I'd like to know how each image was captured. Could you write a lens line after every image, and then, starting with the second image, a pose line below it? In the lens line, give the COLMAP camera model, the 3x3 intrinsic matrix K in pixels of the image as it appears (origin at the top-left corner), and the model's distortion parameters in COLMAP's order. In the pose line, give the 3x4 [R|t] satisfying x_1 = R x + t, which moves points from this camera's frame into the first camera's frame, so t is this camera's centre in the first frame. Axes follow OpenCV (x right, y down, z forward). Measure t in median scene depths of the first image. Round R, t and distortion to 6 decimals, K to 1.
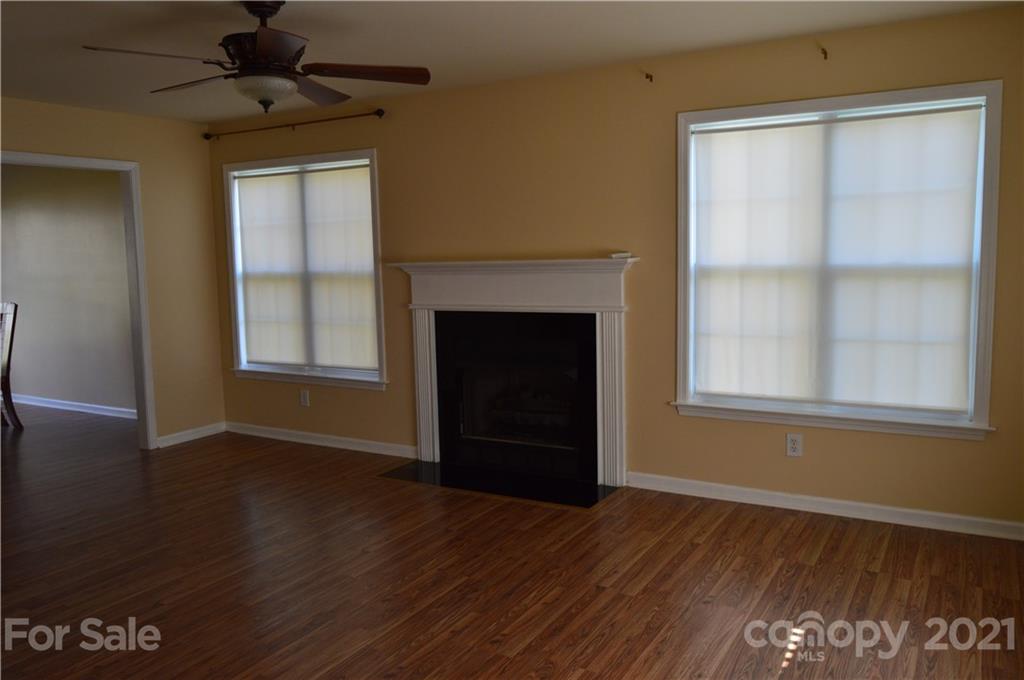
lens RADIAL K [[815.7, 0, 512.0], [0, 815.7, 340.0], [0, 0, 1]] dist [-0.001827, 0.003178]
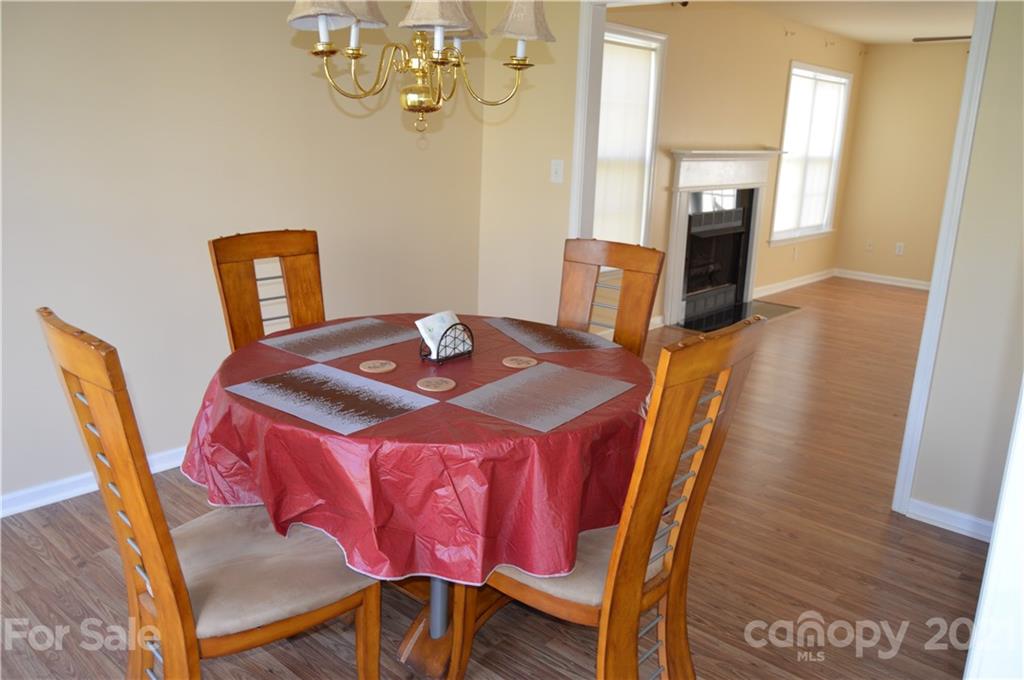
lens RADIAL K [[815.7, 0, 512.0], [0, 815.7, 340.0], [0, 0, 1]] dist [-0.001827, 0.003178]
pose [[0.197297, -0.211007, 0.957366, -1.773375], [0.074525, 0.976964, 0.199968, -0.110143], [-0.977507, 0.031894, 0.208478, 1.363022]]
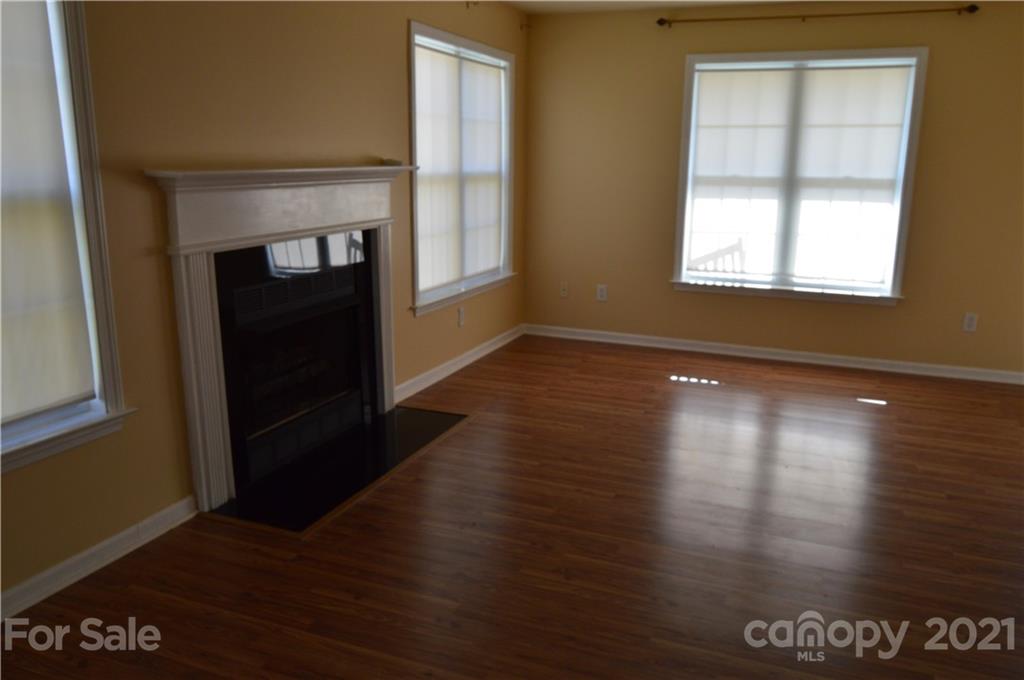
lens RADIAL K [[752.8, 0, 479.2], [0, 752.8, 354.5], [0, 0, 1]] dist [0.000718, -0.052320]
pose [[-0.087086, -0.217939, 0.972069, -0.883513], [0.129952, 0.964953, 0.227986, -0.085664], [-0.987688, 0.146177, -0.055712, 1.138075]]
